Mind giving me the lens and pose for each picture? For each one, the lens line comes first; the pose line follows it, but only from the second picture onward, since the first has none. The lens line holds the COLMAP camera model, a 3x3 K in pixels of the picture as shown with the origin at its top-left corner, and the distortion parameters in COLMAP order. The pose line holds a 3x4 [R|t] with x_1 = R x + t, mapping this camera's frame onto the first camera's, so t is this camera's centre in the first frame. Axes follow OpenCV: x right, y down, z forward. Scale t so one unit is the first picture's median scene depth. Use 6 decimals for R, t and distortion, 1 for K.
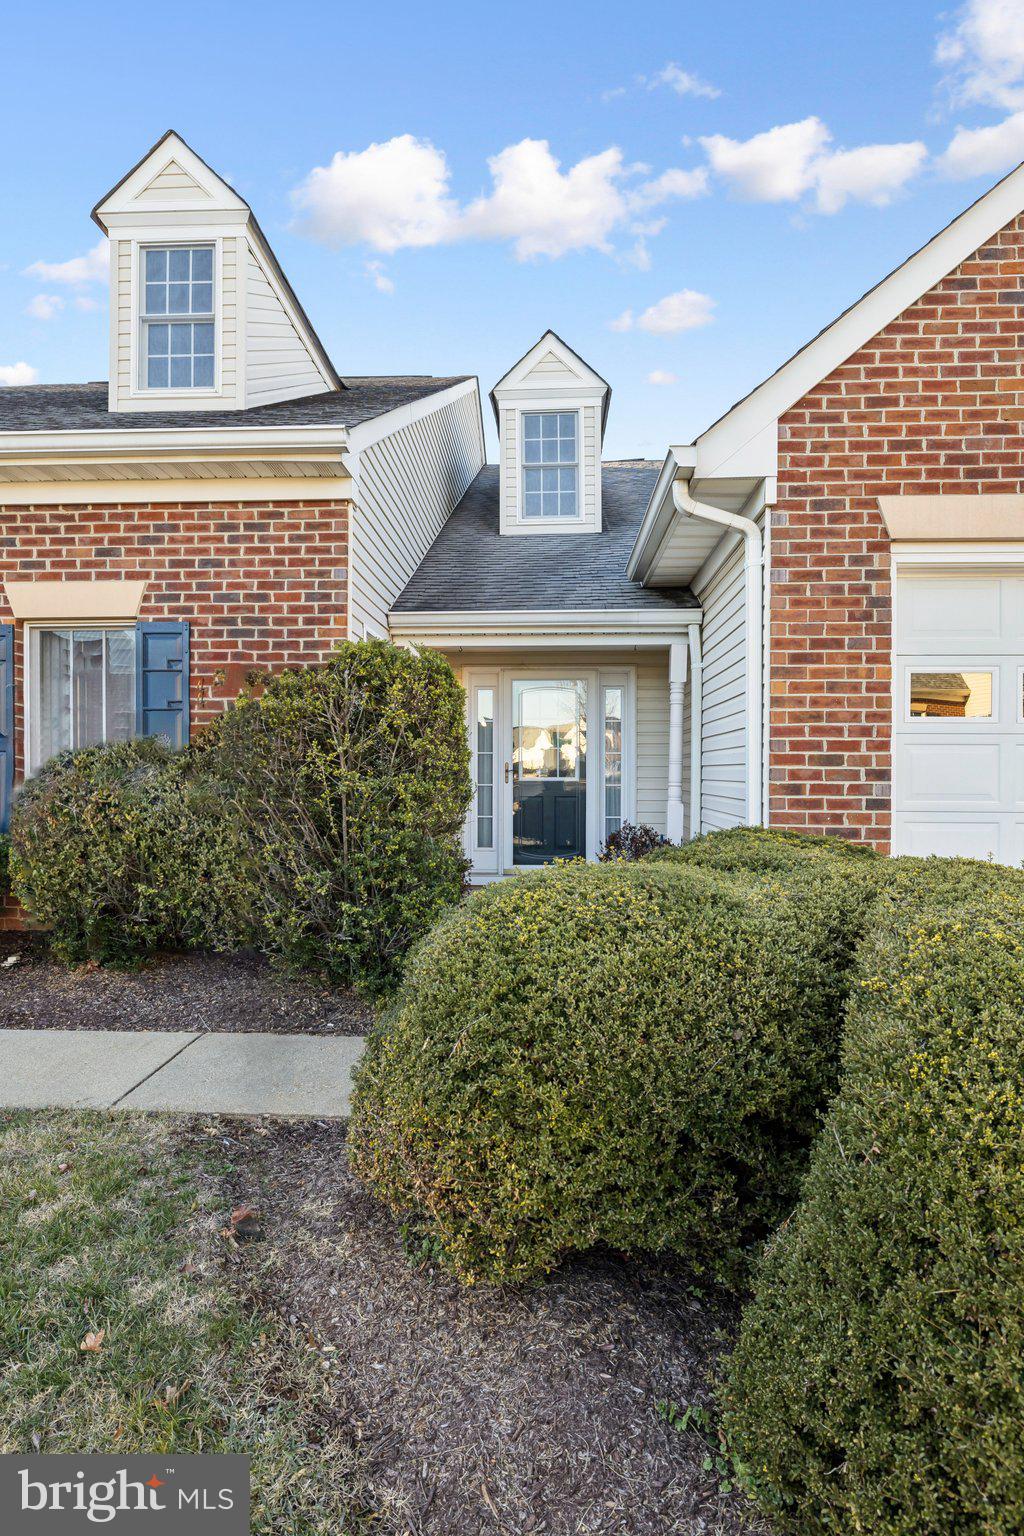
lens RADIAL K [[833.4, 0, 507.4], [0, 833.4, 790.3], [0, 0, 1]] dist [-0.001767, 0.000464]
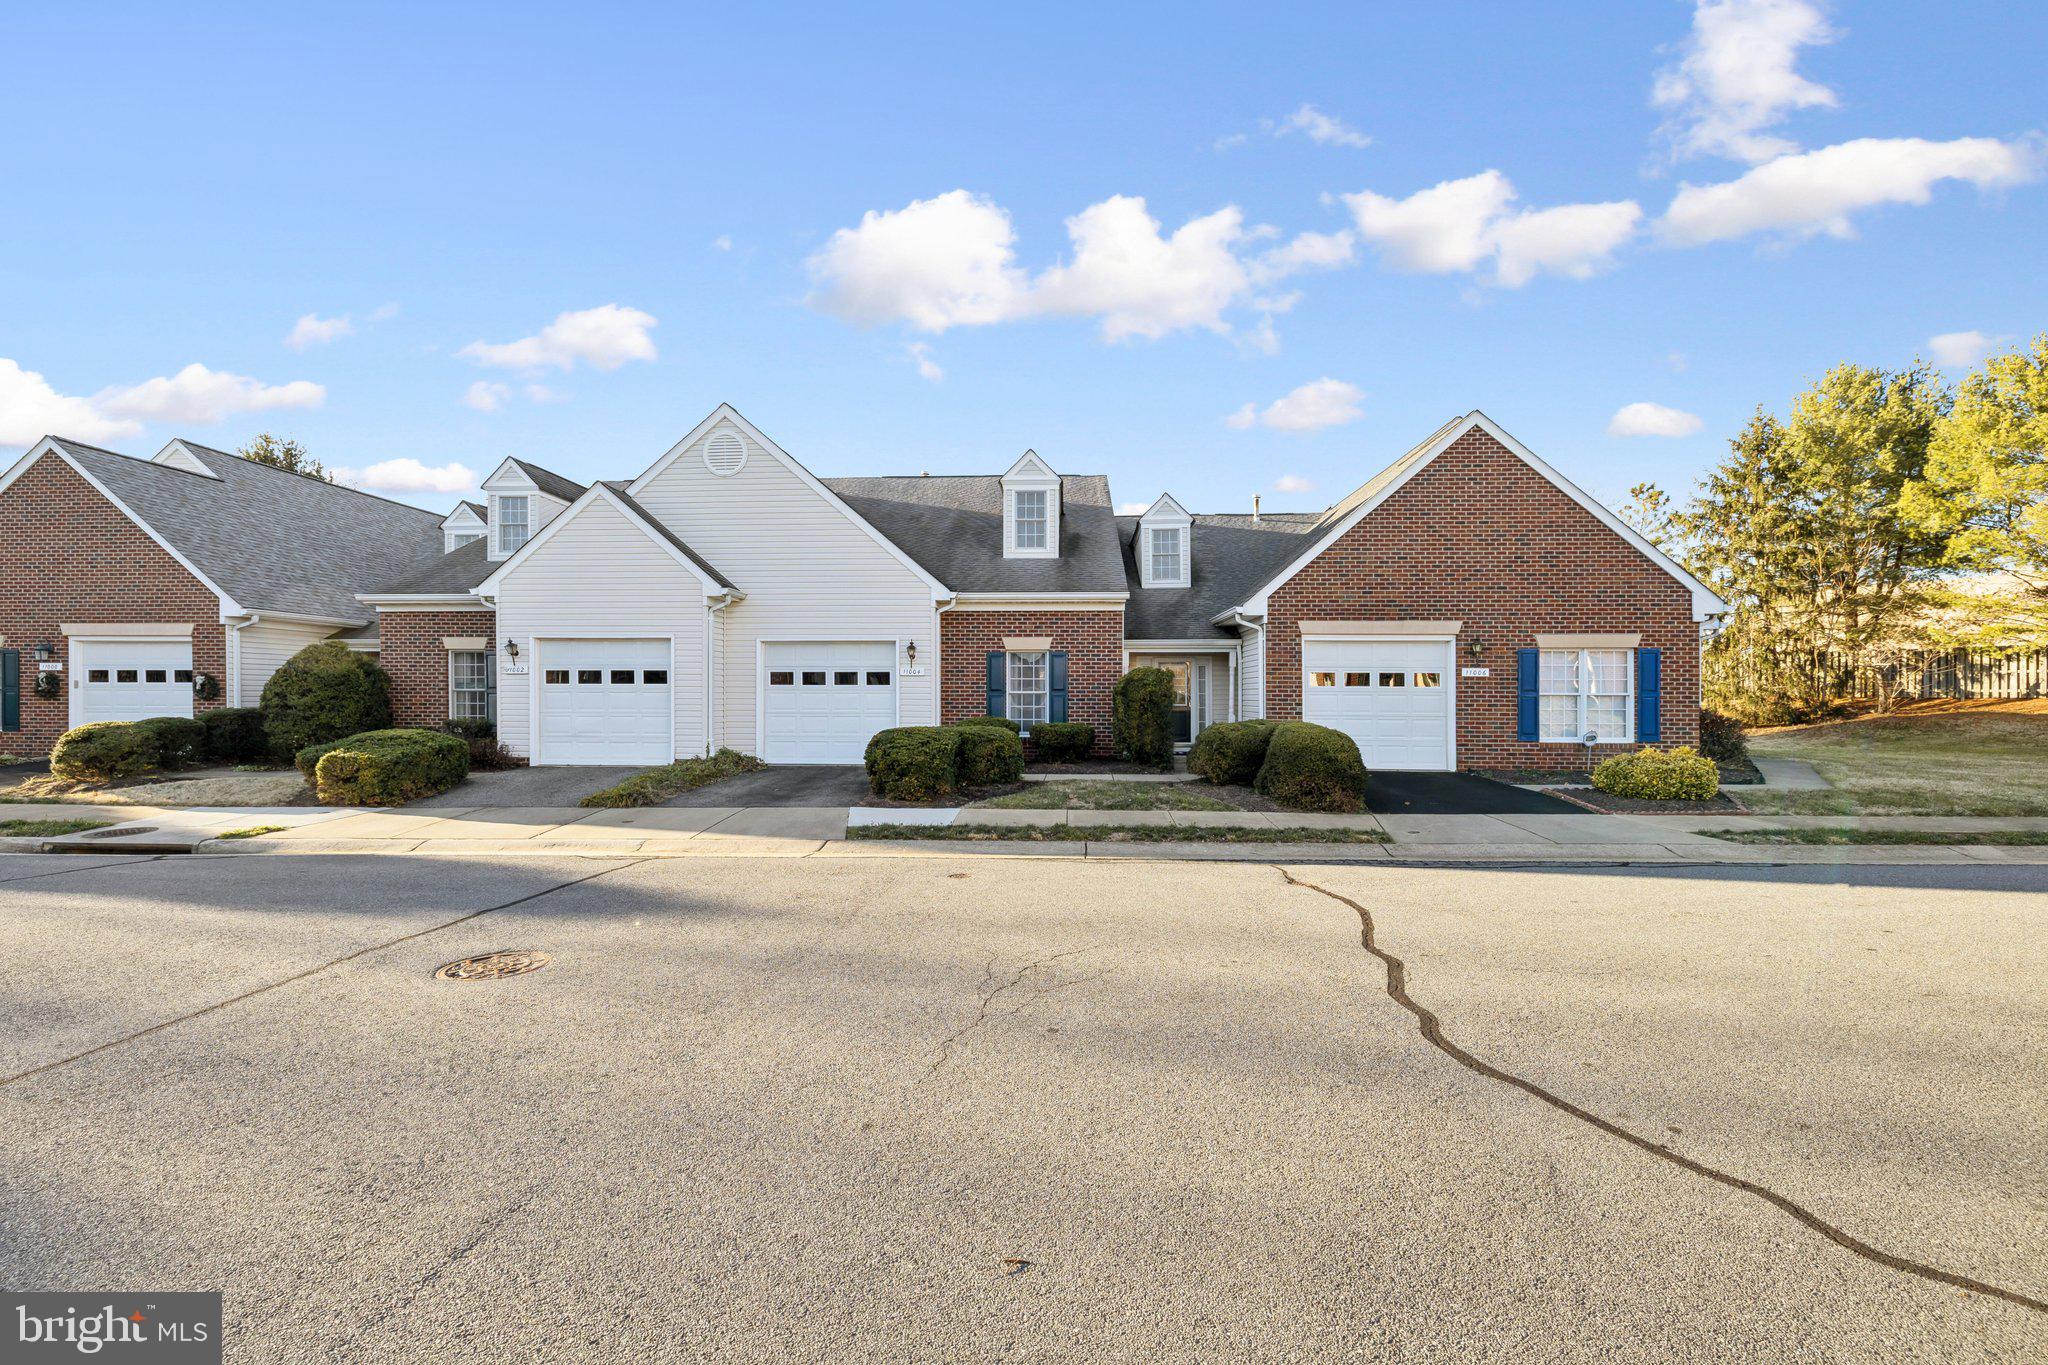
lens RADIAL K [[864.9, 0, 1015.0], [0, 864.9, 679.0], [0, 0, 1]] dist [0.001745, 0.000231]
pose [[0.999979, 0.000416, -0.006520, -0.654495], [-0.000678, 0.999194, -0.040136, 0.018848], [0.006498, 0.040139, 0.999173, -2.427227]]
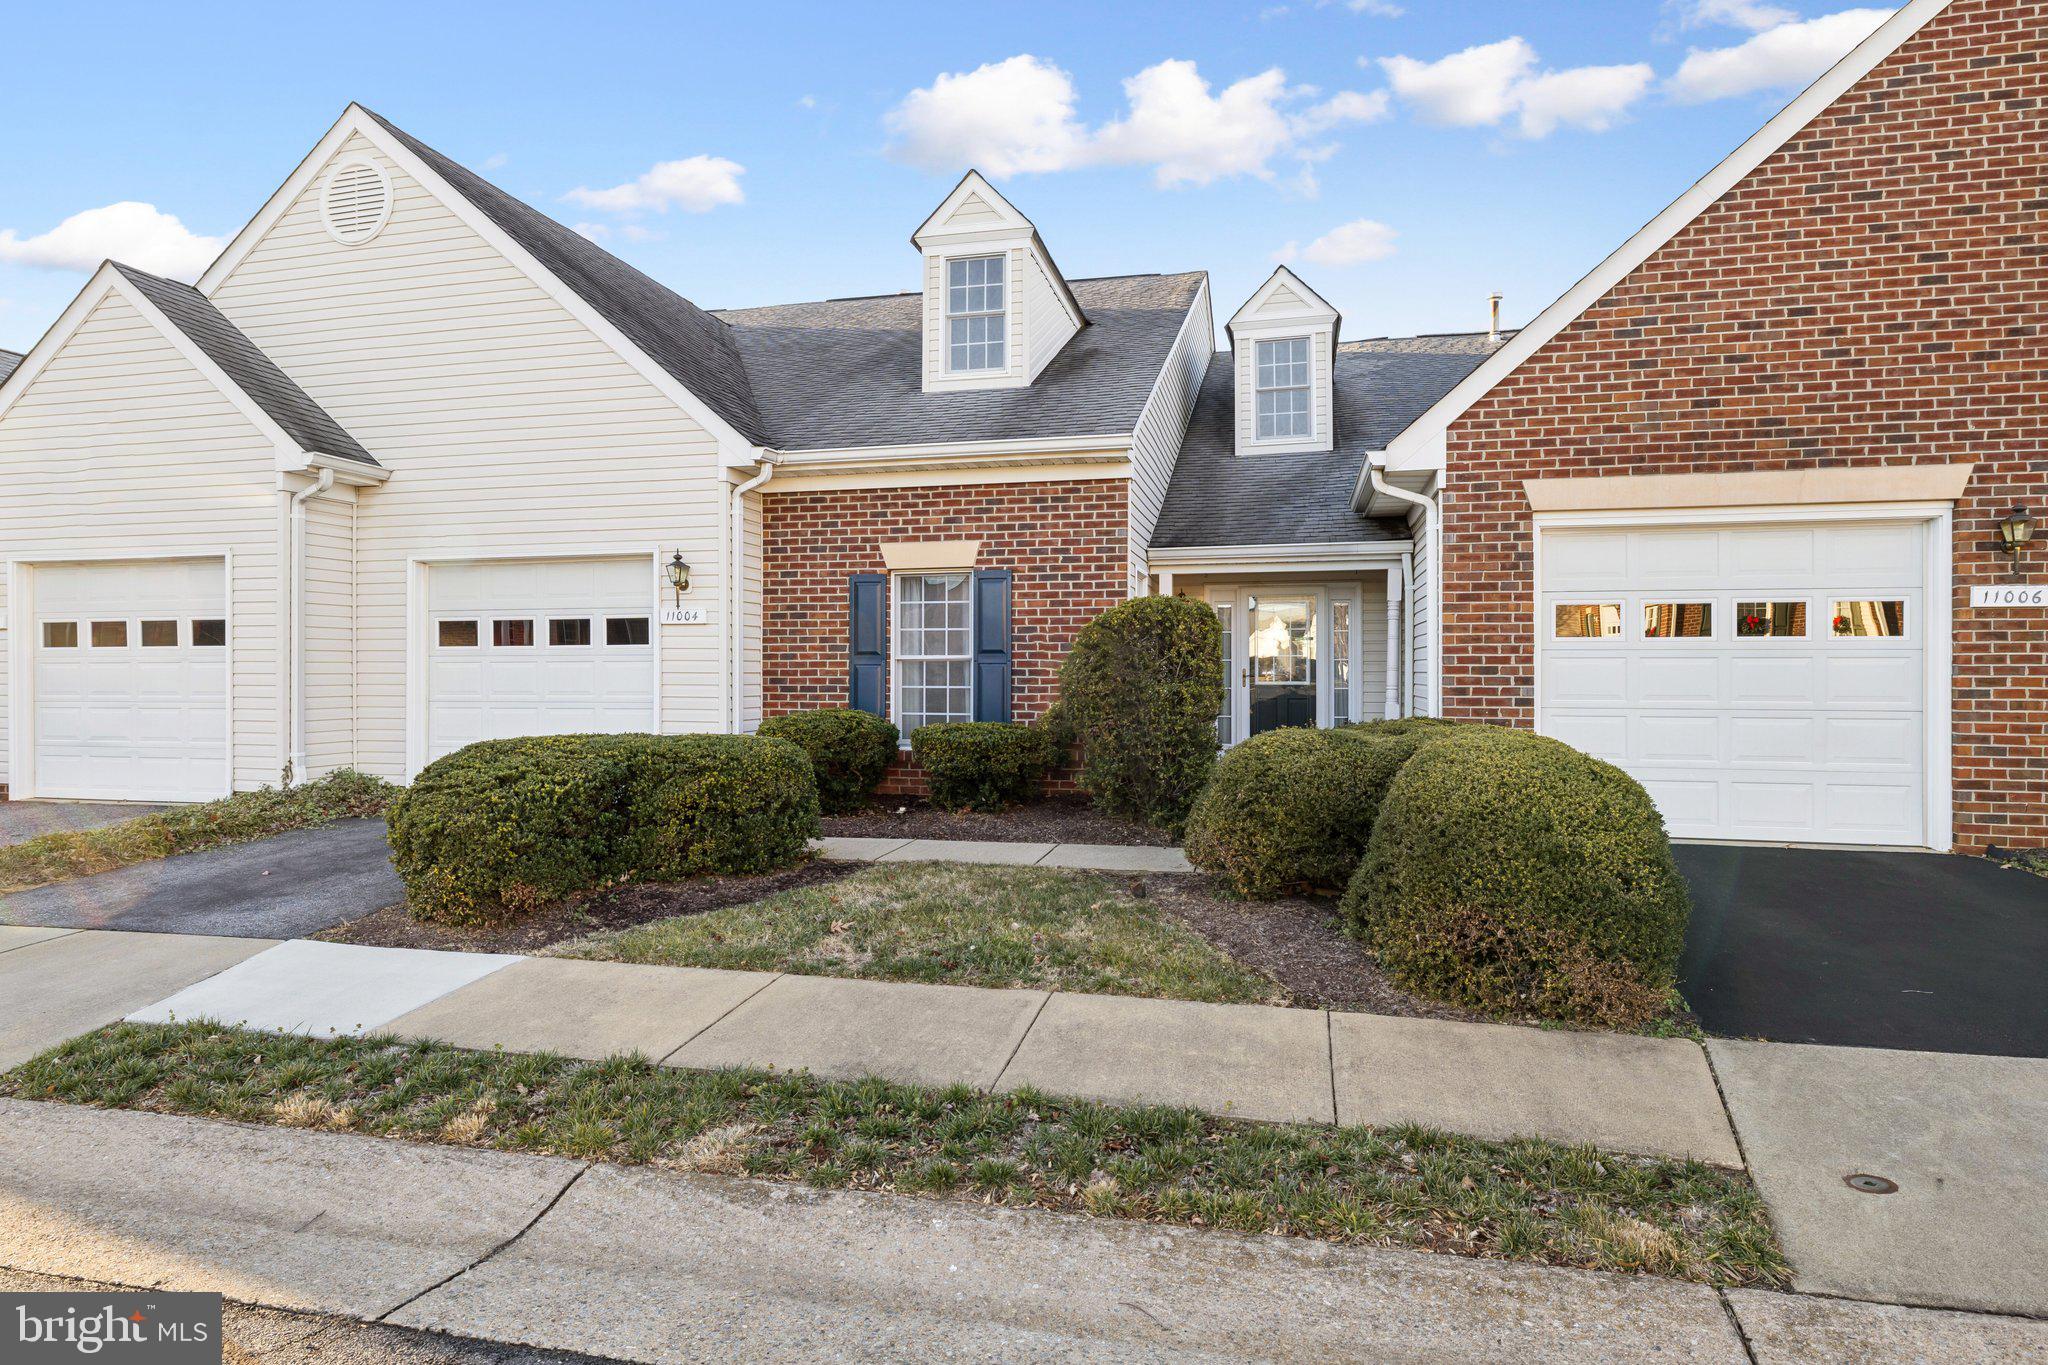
lens RADIAL K [[1111.2, 0, 1024.0], [0, 1111.2, 682.5], [0, 0, 1]] dist [-0.001767, 0.000464]
pose [[0.983381, -0.002561, -0.181535, -0.036803], [0.000539, 0.999937, -0.011184, 0.004344], [0.181552, 0.010900, 0.983321, -0.955534]]
